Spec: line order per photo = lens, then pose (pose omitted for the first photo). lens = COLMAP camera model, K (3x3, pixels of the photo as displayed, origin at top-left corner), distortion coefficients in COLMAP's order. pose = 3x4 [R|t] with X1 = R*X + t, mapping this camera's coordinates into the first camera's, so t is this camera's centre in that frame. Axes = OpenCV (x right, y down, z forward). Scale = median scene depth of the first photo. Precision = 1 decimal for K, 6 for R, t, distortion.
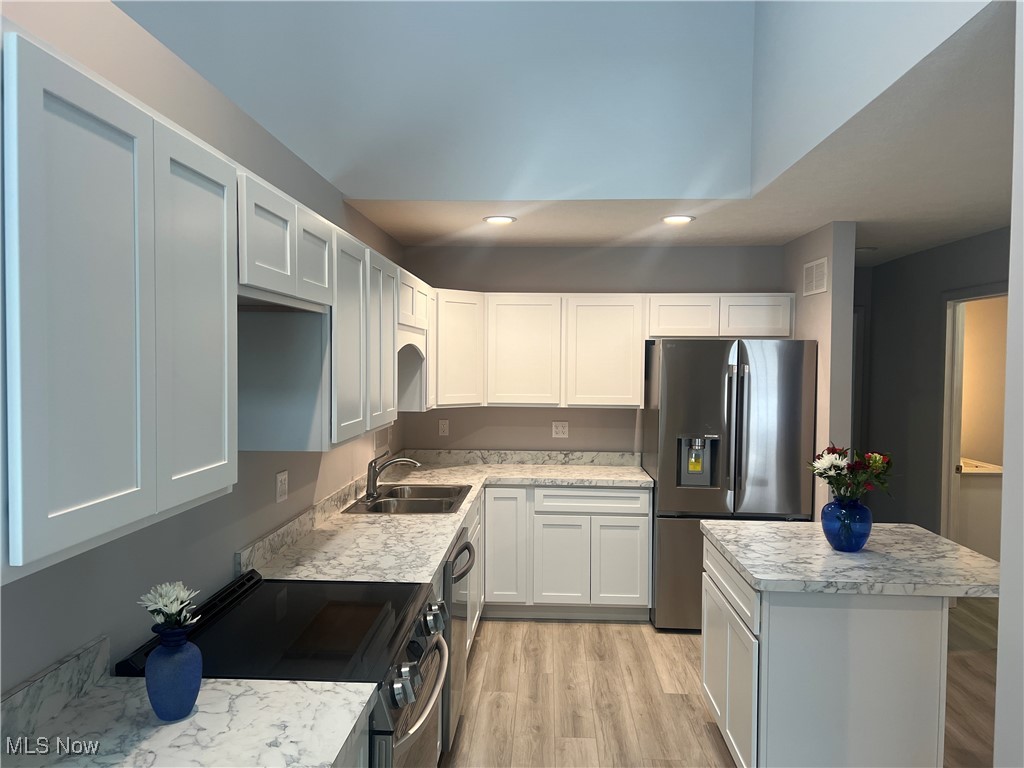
lens RADIAL K [[769.5, 0, 512.7], [0, 769.5, 386.0], [0, 0, 1]] dist [-0.001808, -0.001819]
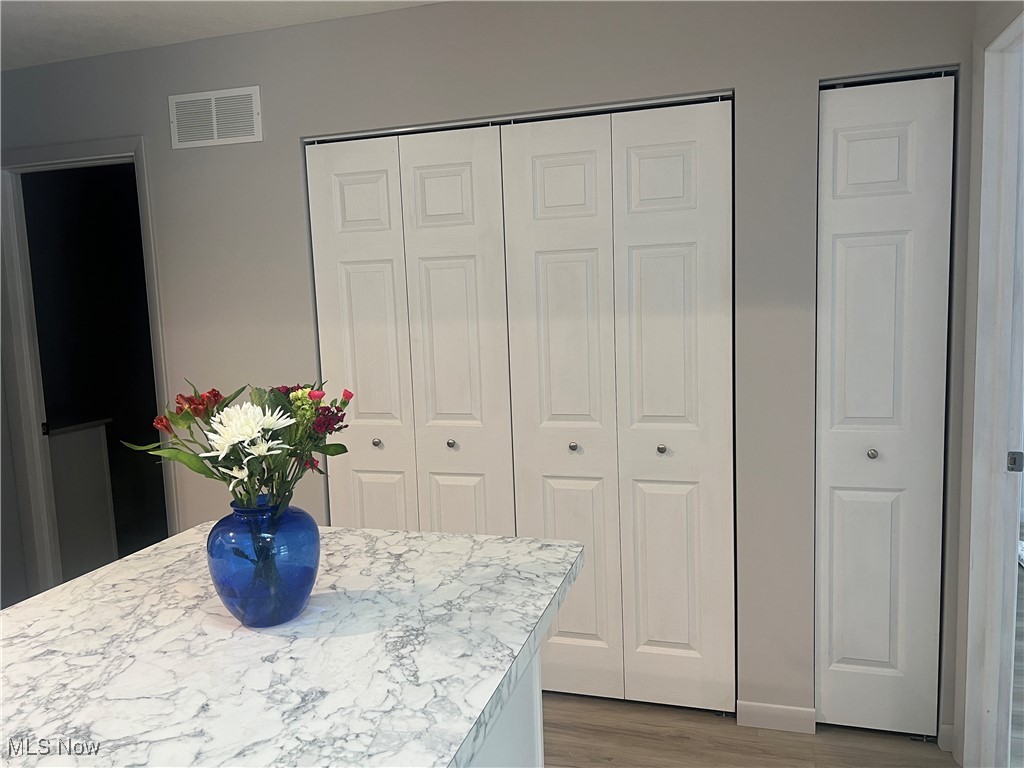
lens RADIAL K [[769.5, 0, 510.2], [0, 769.5, 383.9], [0, 0, 1]] dist [-0.001808, -0.001819]
pose [[0.242773, -0.129960, 0.961338, 0.067487], [0.071431, 0.990690, 0.115889, 0.044382], [-0.967450, 0.040534, 0.249796, 0.854334]]
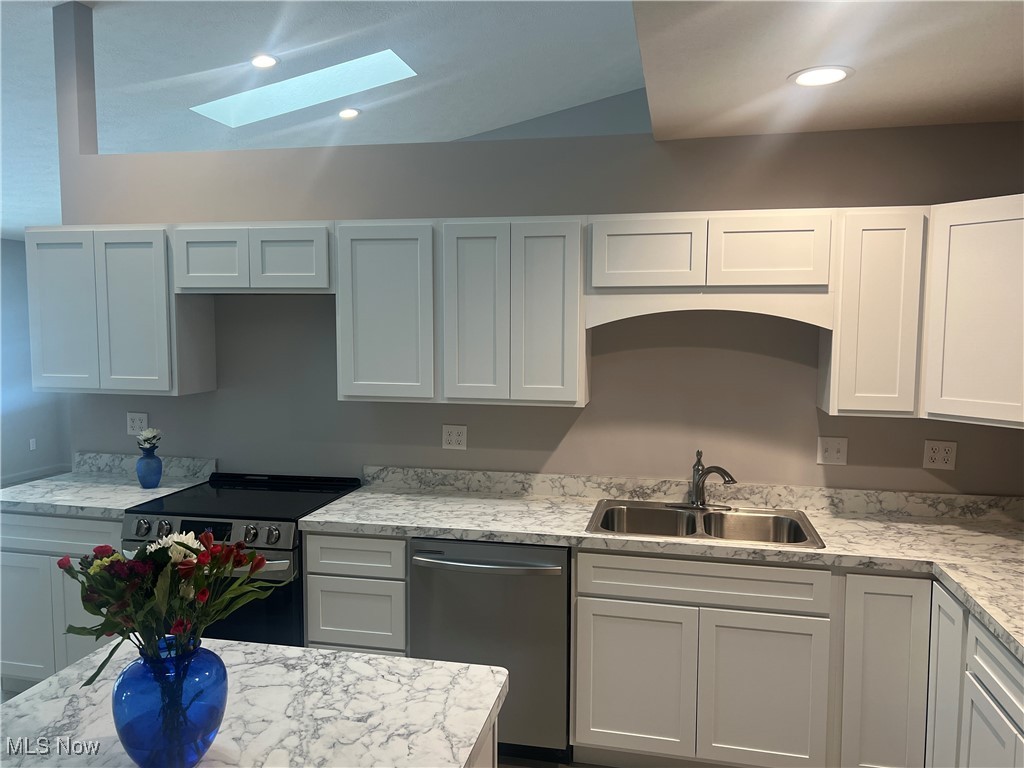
lens RADIAL K [[769.5, 0, 514.8], [0, 769.5, 382.2], [0, 0, 1]] dist [-0.001808, -0.001819]
pose [[-0.159162, 0.075484, -0.984363, 0.940133], [-0.039219, 0.995802, 0.082703, -0.060091], [0.986473, 0.051769, -0.155534, 1.427993]]
